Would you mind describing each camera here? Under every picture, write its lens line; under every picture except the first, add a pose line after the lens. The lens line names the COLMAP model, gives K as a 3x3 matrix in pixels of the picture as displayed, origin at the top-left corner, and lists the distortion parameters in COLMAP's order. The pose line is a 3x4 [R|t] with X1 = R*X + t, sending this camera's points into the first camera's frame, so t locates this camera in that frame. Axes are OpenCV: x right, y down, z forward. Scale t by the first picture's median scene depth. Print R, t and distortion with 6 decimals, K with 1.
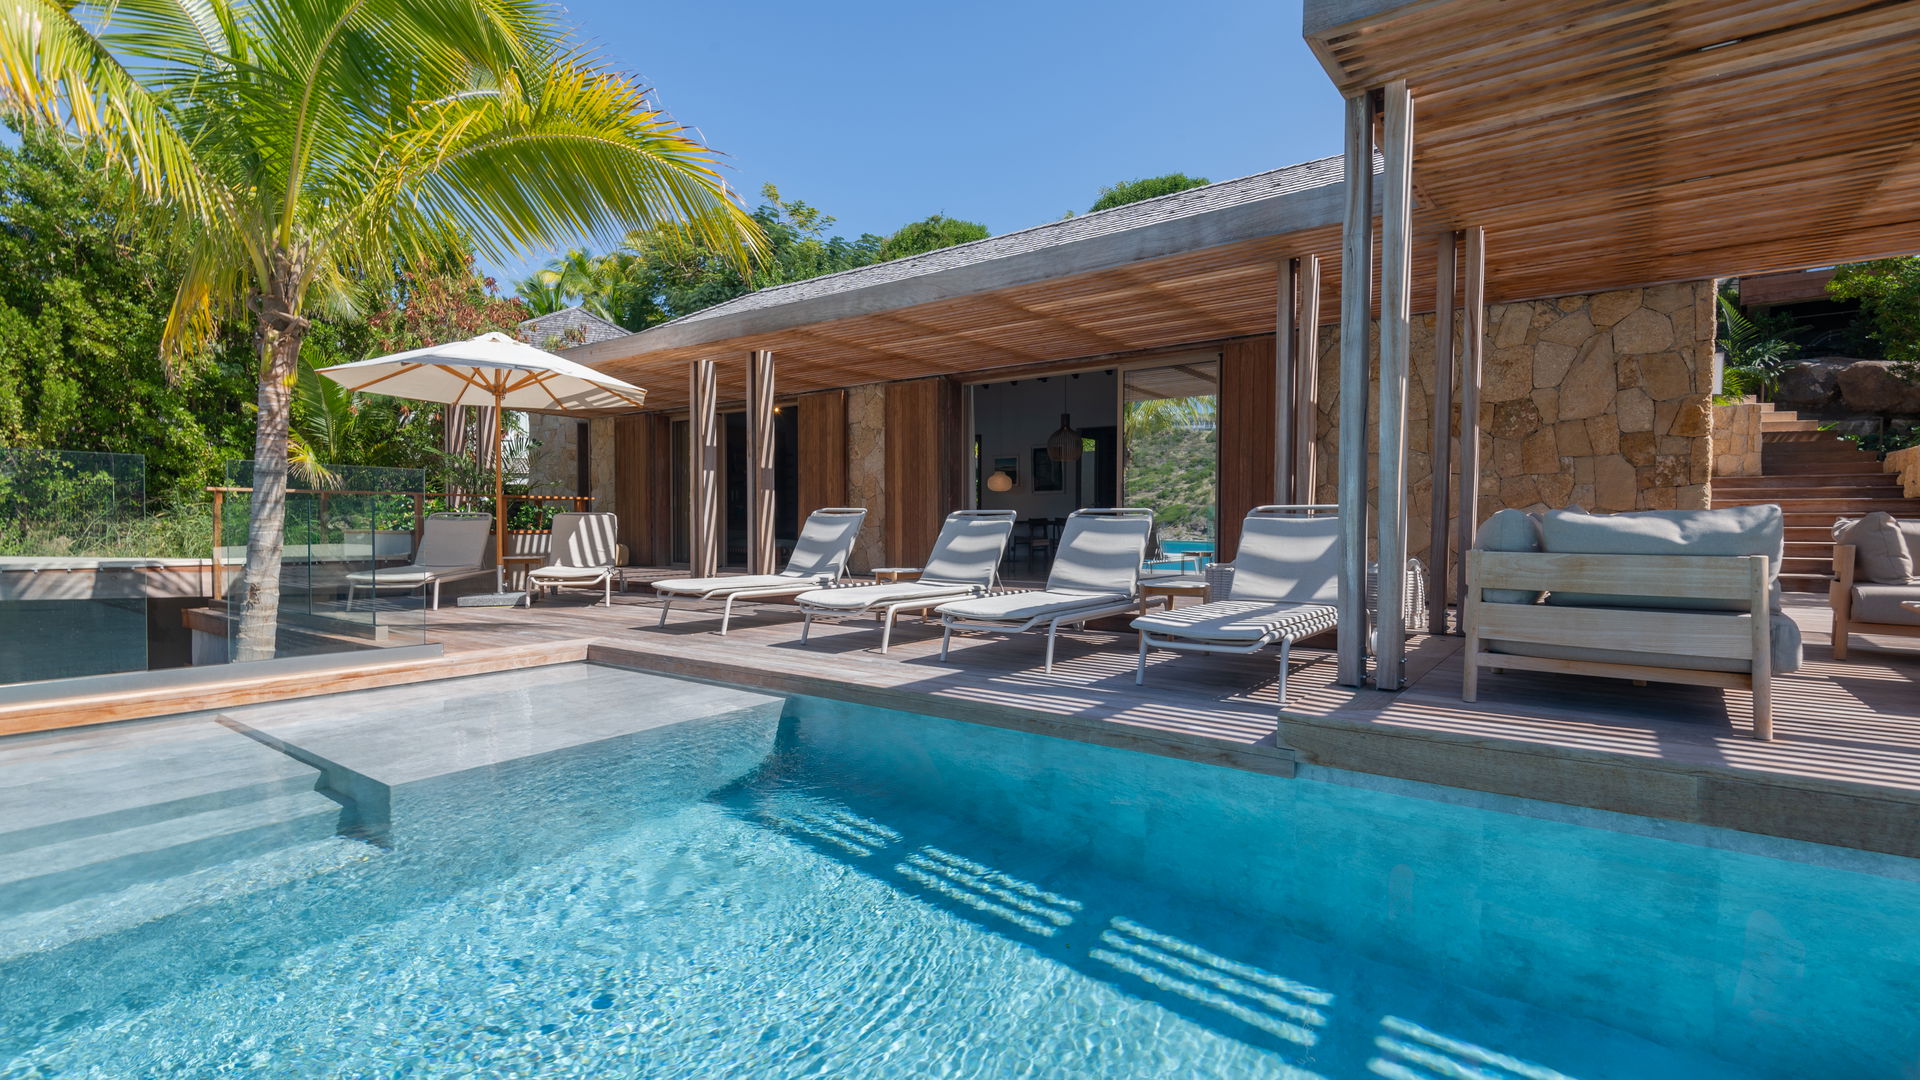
lens RADIAL K [[881.4, 0, 950.3], [0, 881.4, 536.1], [0, 0, 1]] dist [0.026878, -0.016198]
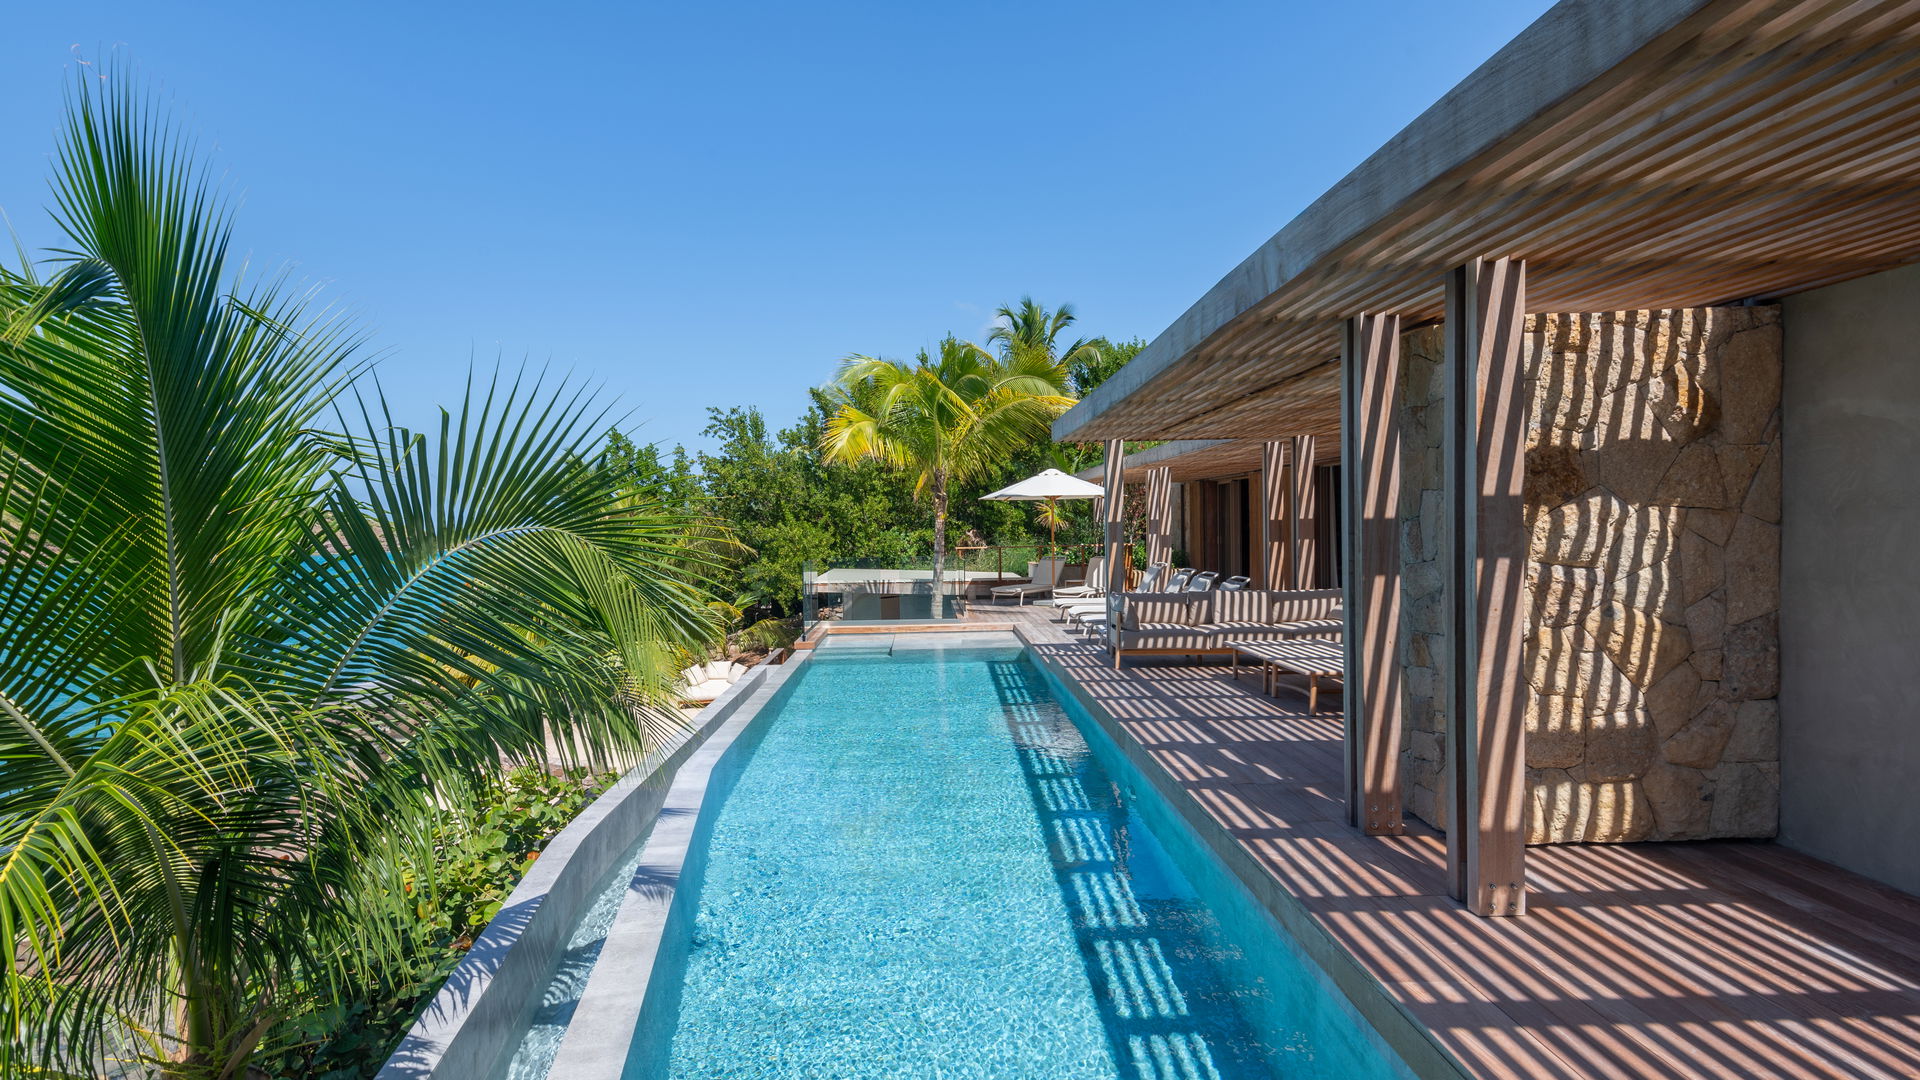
lens RADIAL K [[968.6, 0, 929.7], [0, 968.6, 552.7], [0, 0, 1]] dist [0.025000, -0.021669]
pose [[0.599836, 0.010868, -0.800049, 1.249478], [0.007064, 0.999797, 0.018878, -0.098284], [0.800092, -0.016975, 0.599637, -0.613565]]
